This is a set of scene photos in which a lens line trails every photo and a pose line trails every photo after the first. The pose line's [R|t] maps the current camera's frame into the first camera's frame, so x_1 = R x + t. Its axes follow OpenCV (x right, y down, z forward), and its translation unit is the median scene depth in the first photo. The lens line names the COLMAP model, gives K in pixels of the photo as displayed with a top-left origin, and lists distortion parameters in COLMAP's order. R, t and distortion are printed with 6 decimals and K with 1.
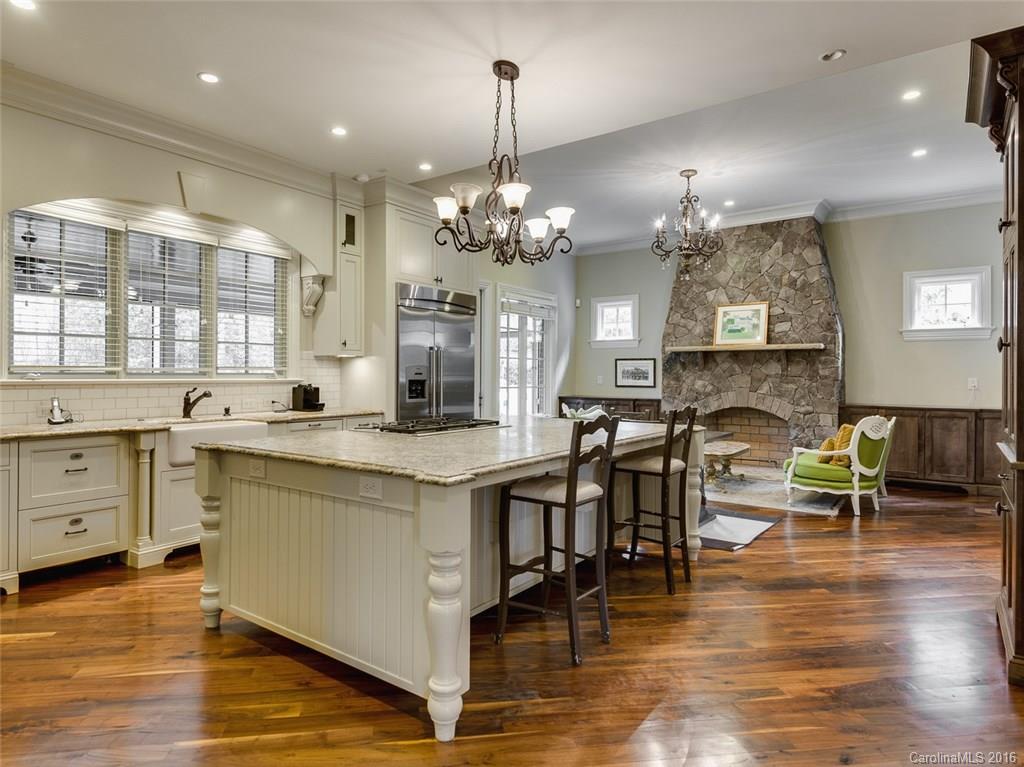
lens RADIAL K [[594.9, 0, 507.4], [0, 594.9, 379.8], [0, 0, 1]] dist [-0.004683, 0.006019]
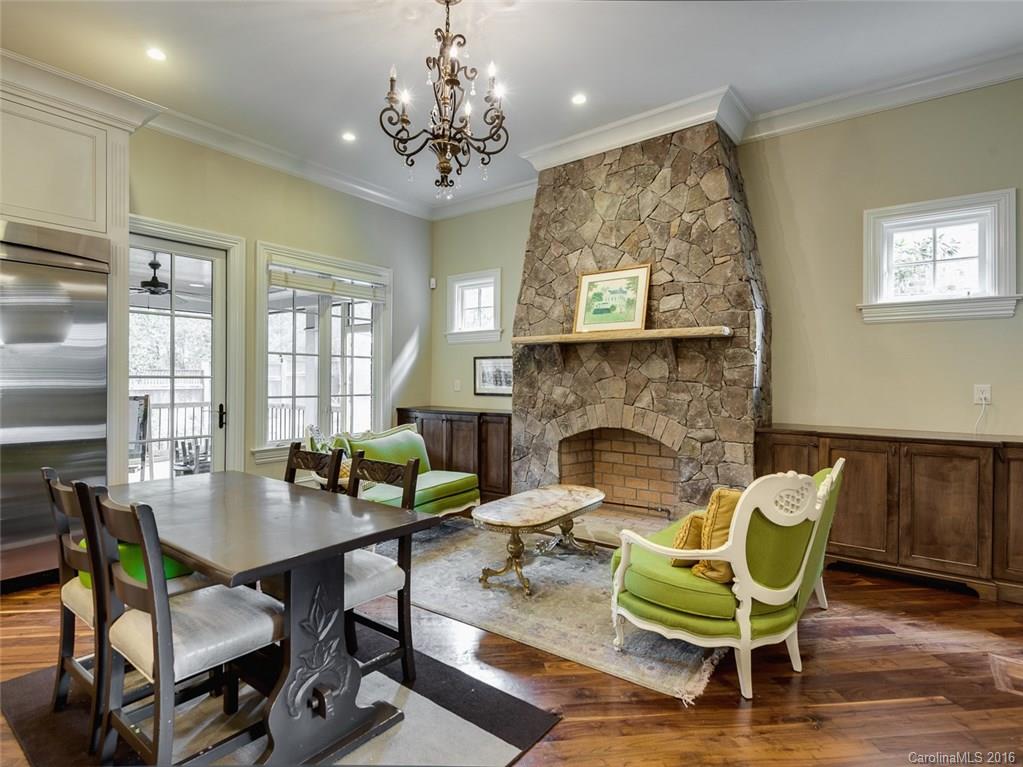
lens RADIAL K [[526.7, 0, 514.6], [0, 526.7, 384.4], [0, 0, 1]] dist [0.006760, -0.005150]
pose [[0.999931, 0.002069, -0.011542, 0.308511], [-0.002059, 0.999997, 0.000889, -0.002311], [0.011544, -0.000865, 0.999933, 0.445154]]
